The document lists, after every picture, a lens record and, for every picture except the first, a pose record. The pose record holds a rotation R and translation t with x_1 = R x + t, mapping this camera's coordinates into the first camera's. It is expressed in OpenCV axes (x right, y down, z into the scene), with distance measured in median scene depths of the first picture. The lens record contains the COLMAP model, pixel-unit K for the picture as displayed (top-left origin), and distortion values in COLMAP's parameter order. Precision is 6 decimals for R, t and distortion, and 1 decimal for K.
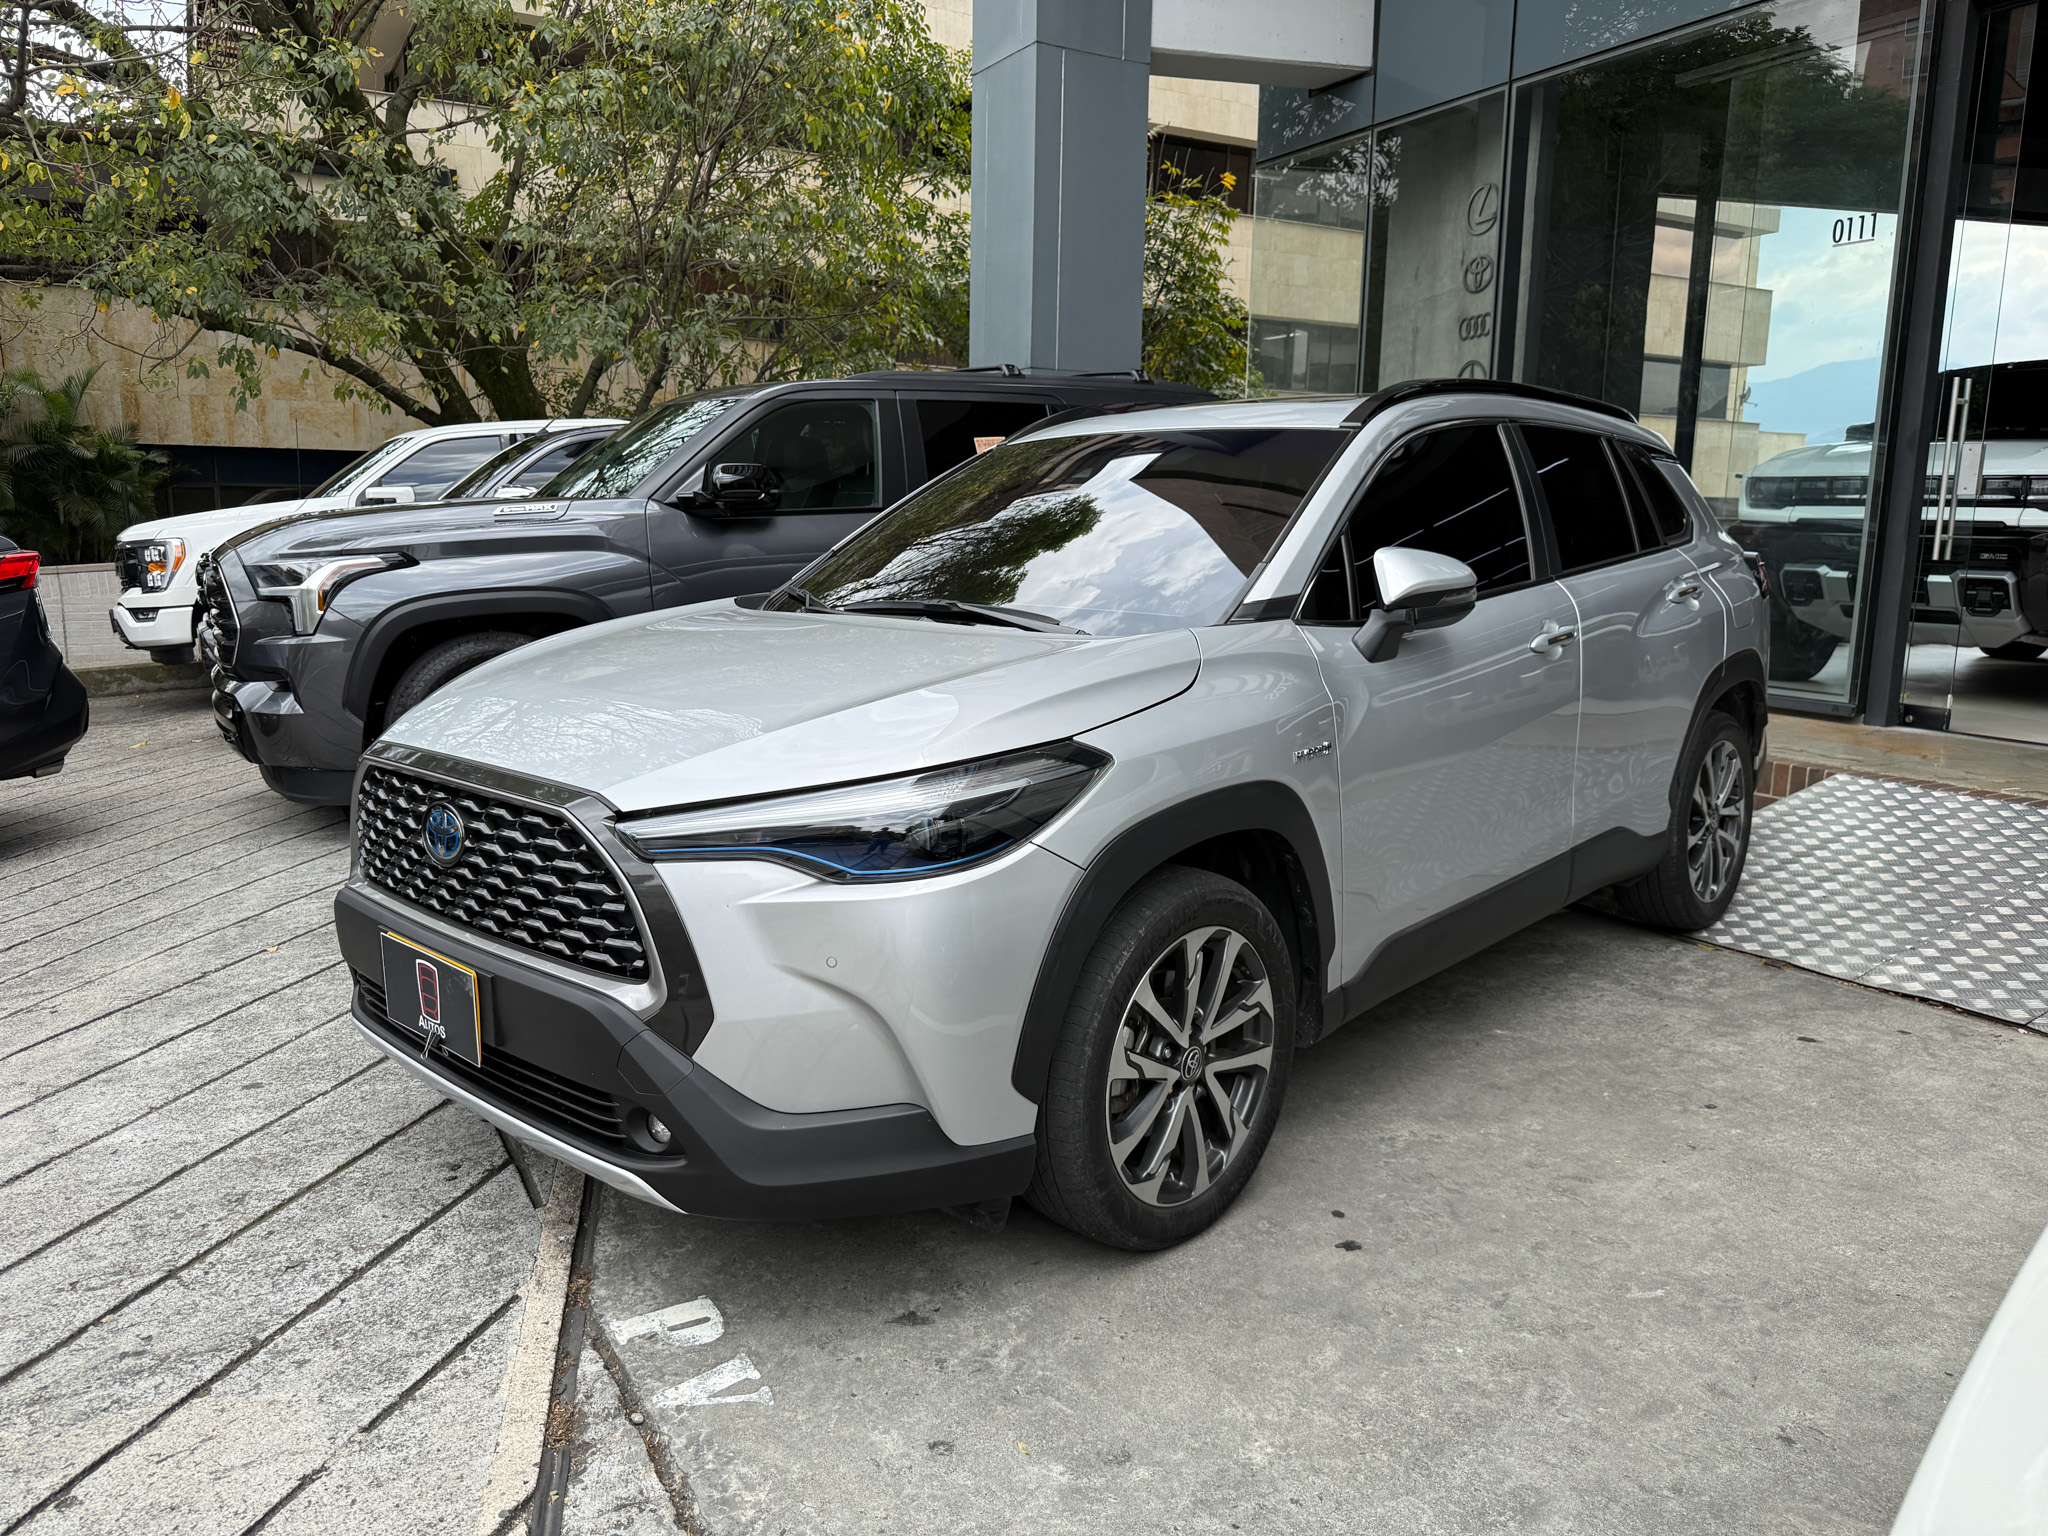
lens RADIAL K [[1452.3, 0, 1024.0], [0, 1452.3, 768.0], [0, 0, 1]] dist [0.112829, -0.219322]
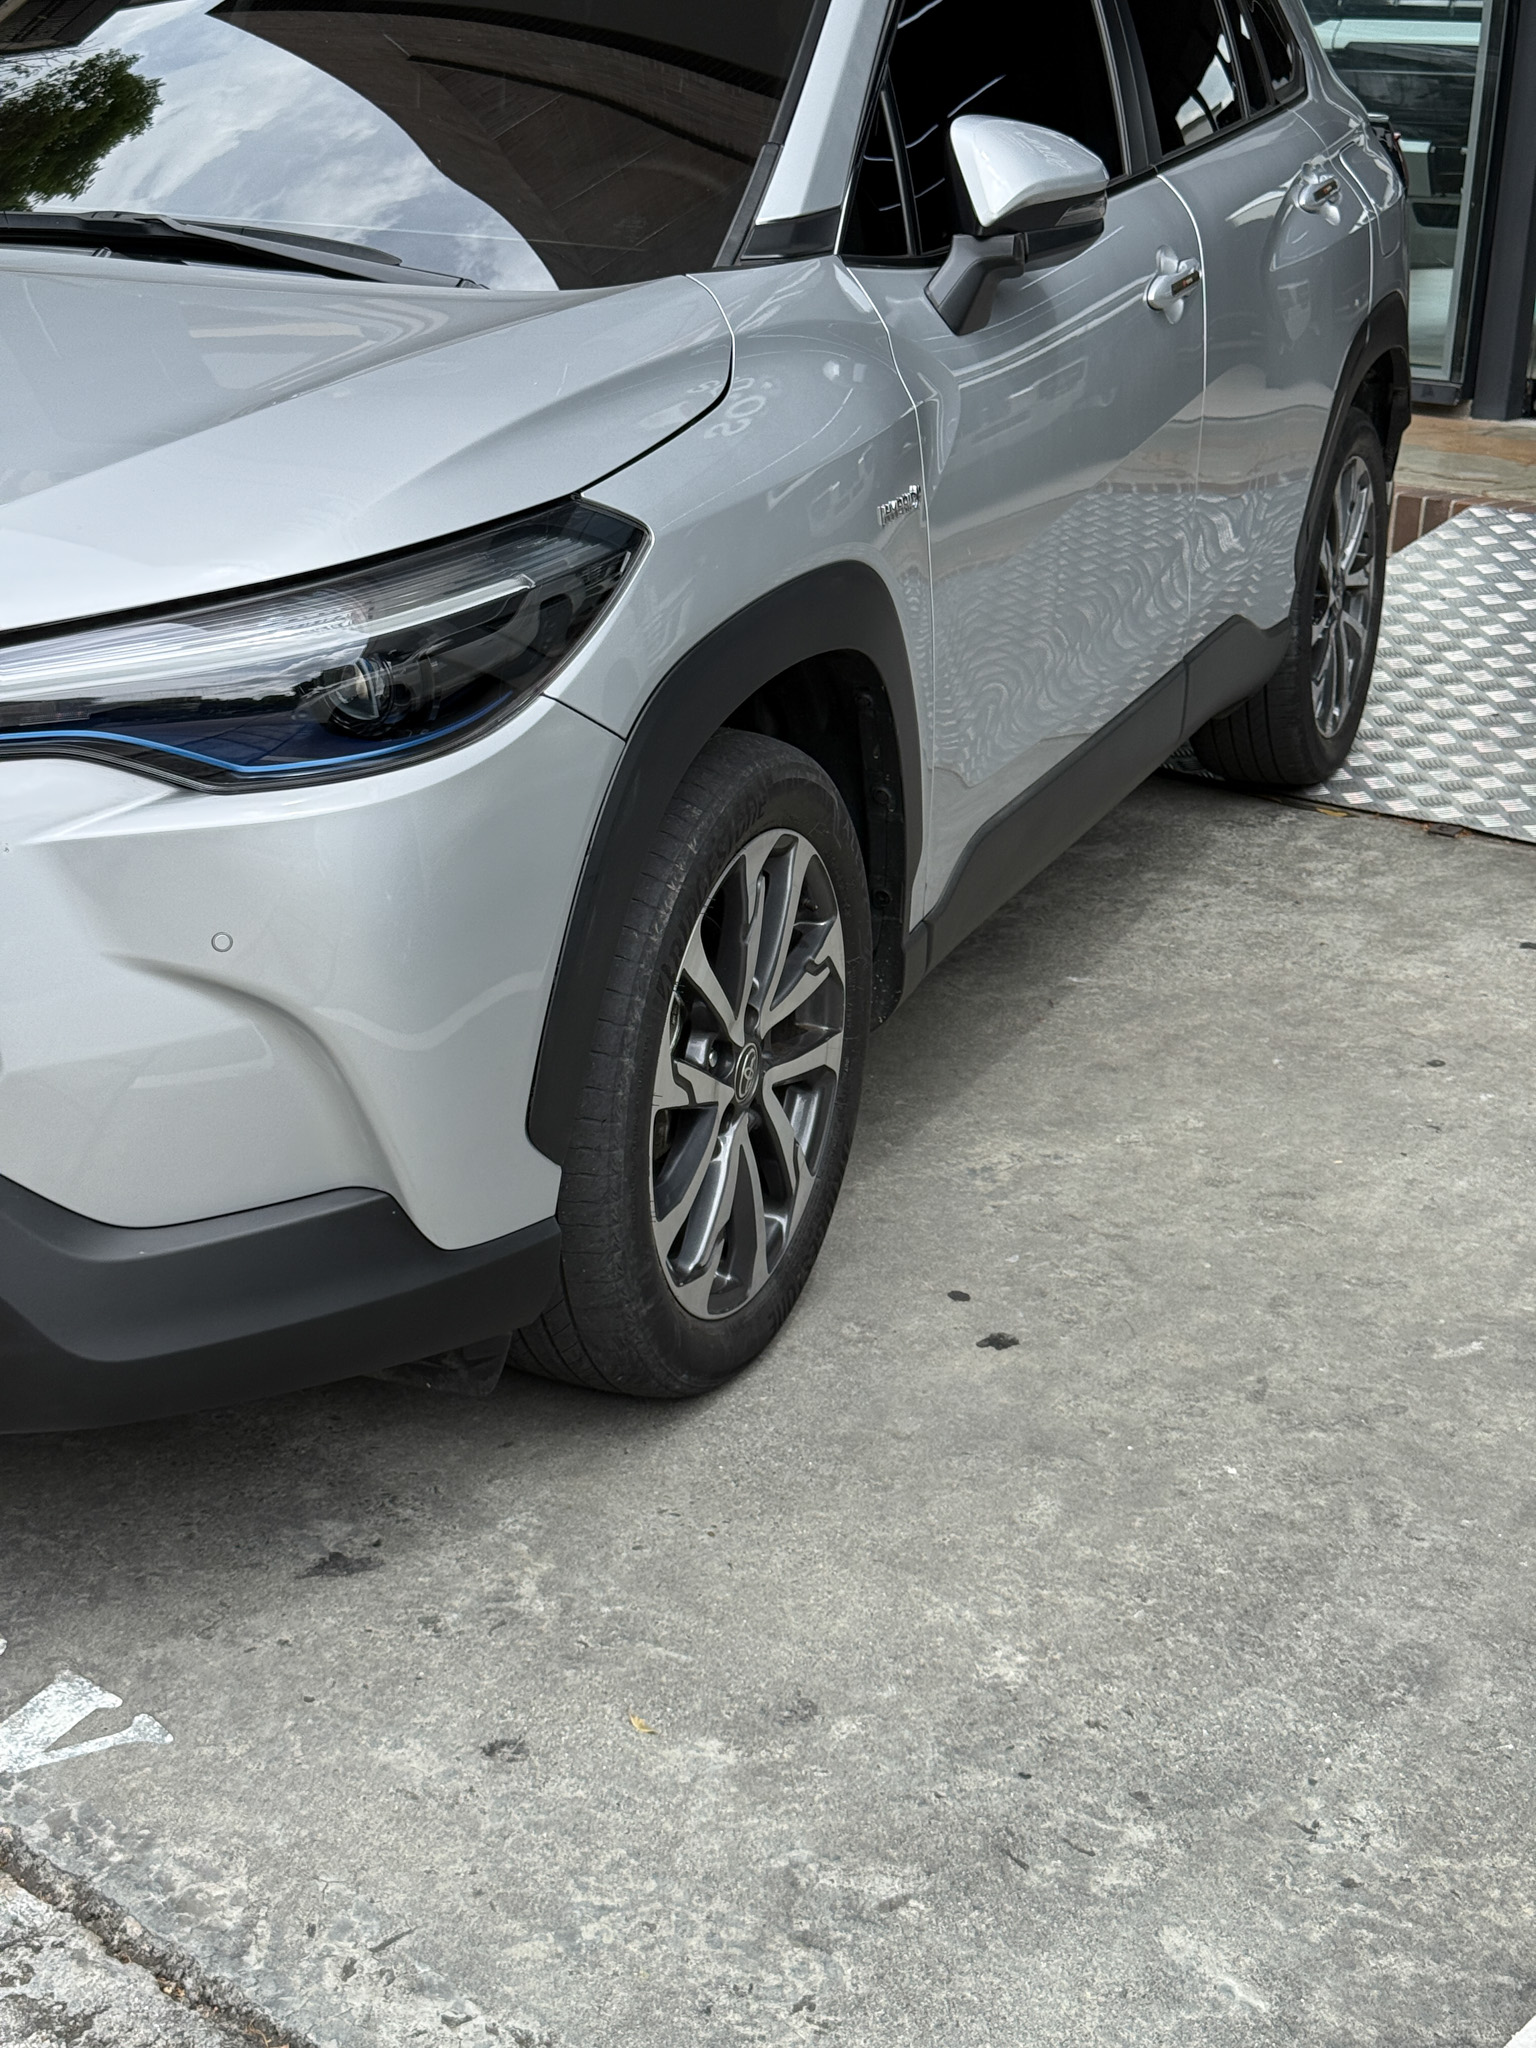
lens RADIAL K [[2866.8, 0, 768.0], [0, 2866.8, 1024.0], [0, 0, 1]] dist [0.227527, -0.571334]
pose [[0.939095, -0.093443, 0.330710, -0.241636], [0.036726, 0.984101, 0.173772, -0.010166], [-0.341690, -0.151042, 0.927596, -0.037877]]
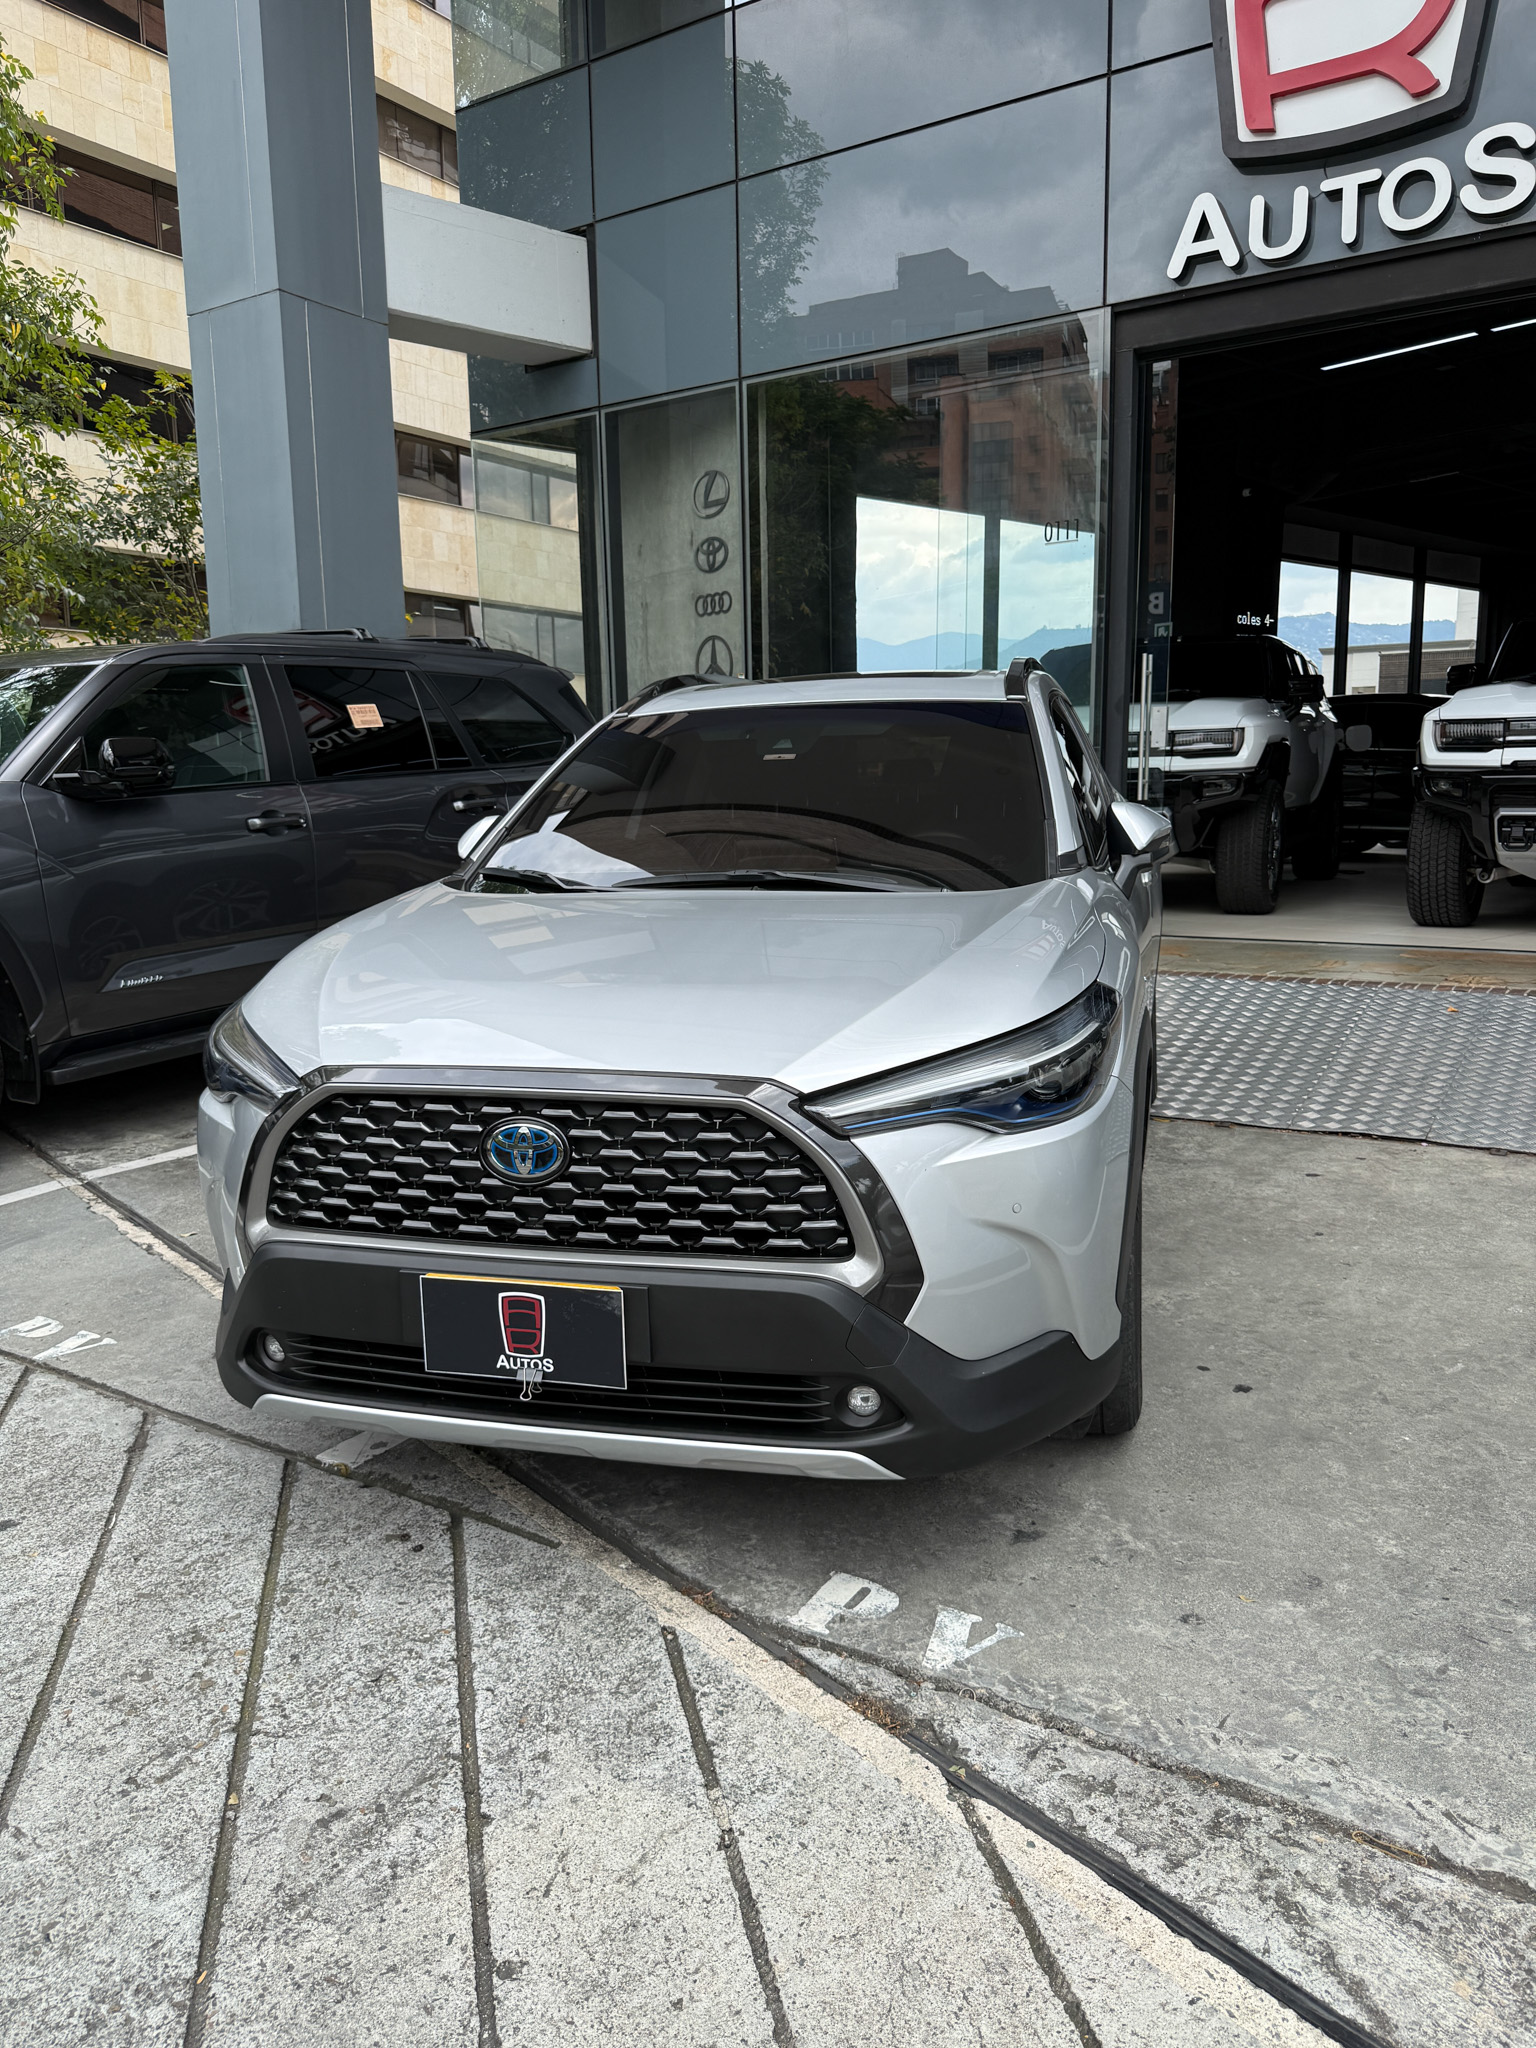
lens RADIAL K [[1452.3, 0, 759.9], [0, 1452.3, 1016.9], [0, 0, 1]] dist [0.112829, -0.219322]
pose [[0.880903, -0.104333, 0.461654, -0.631199], [0.108838, 0.993915, 0.016946, -0.034789], [-0.460613, 0.035318, 0.886898, 0.116227]]
